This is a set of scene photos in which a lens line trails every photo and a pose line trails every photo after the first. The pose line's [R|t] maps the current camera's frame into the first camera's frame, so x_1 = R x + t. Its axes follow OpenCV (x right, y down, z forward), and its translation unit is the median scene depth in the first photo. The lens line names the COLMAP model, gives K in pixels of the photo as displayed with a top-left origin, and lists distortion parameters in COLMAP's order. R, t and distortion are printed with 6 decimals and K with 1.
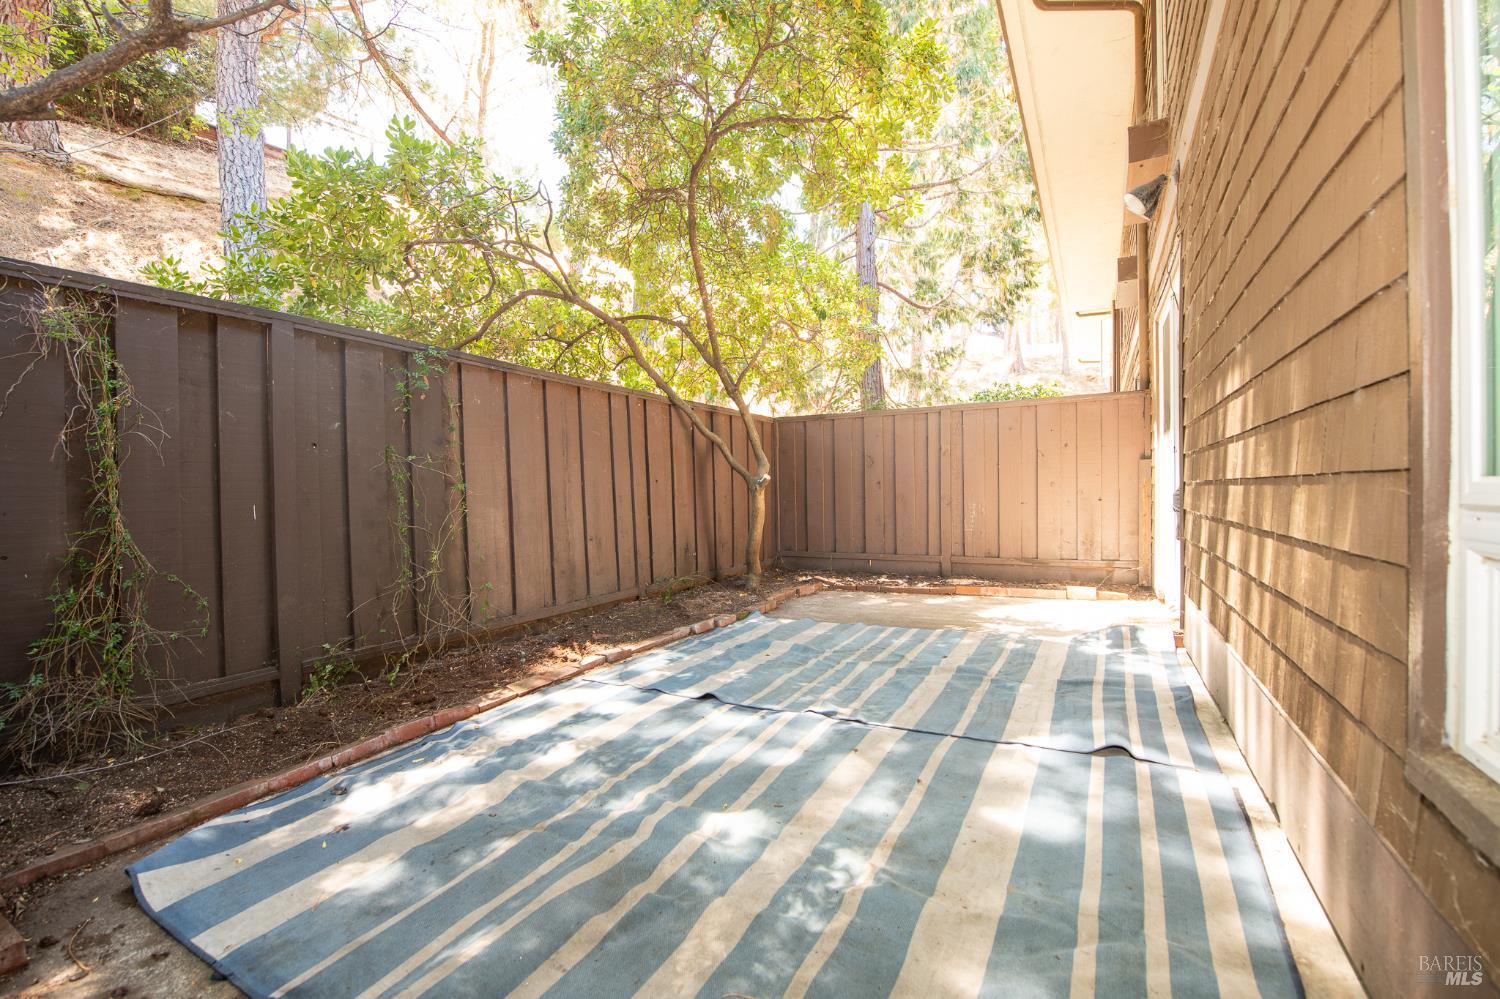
lens RADIAL K [[632.9, 0, 751.7], [0, 632.9, 497.0], [0, 0, 1]] dist [0.000879, -0.000188]
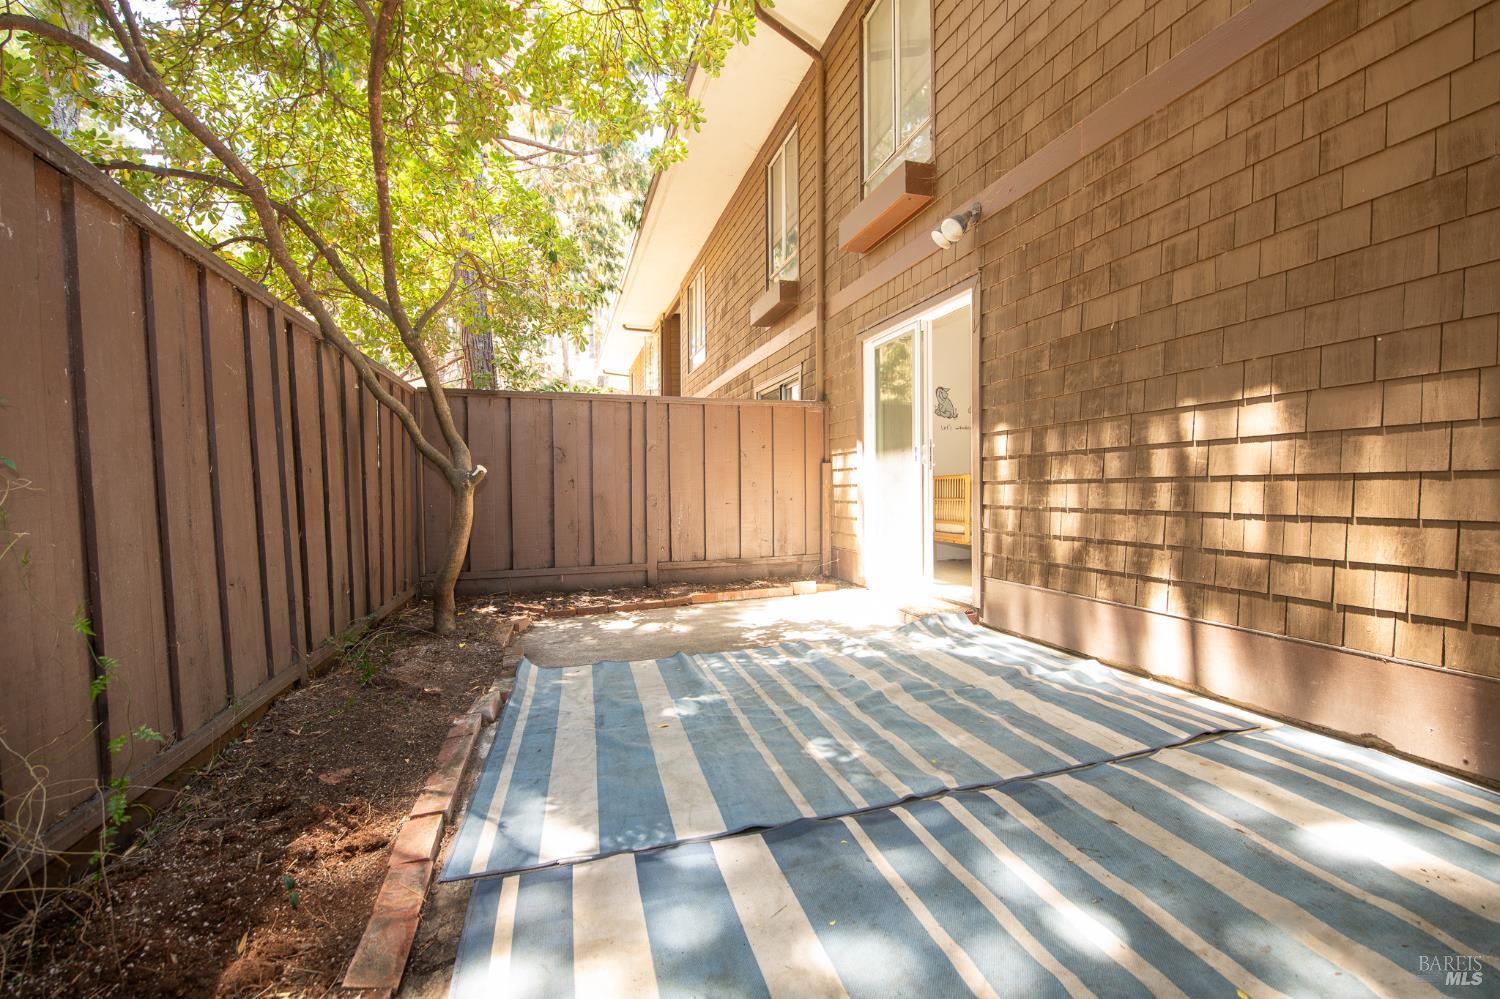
lens RADIAL K [[632.9, 0, 753.1], [0, 632.9, 493.7], [0, 0, 1]] dist [0.000879, -0.000188]
pose [[0.698220, -0.000358, 0.715883, -0.249784], [0.008358, 0.999936, -0.007651, 0.002804], [-0.715834, 0.011326, 0.698178, 0.283696]]
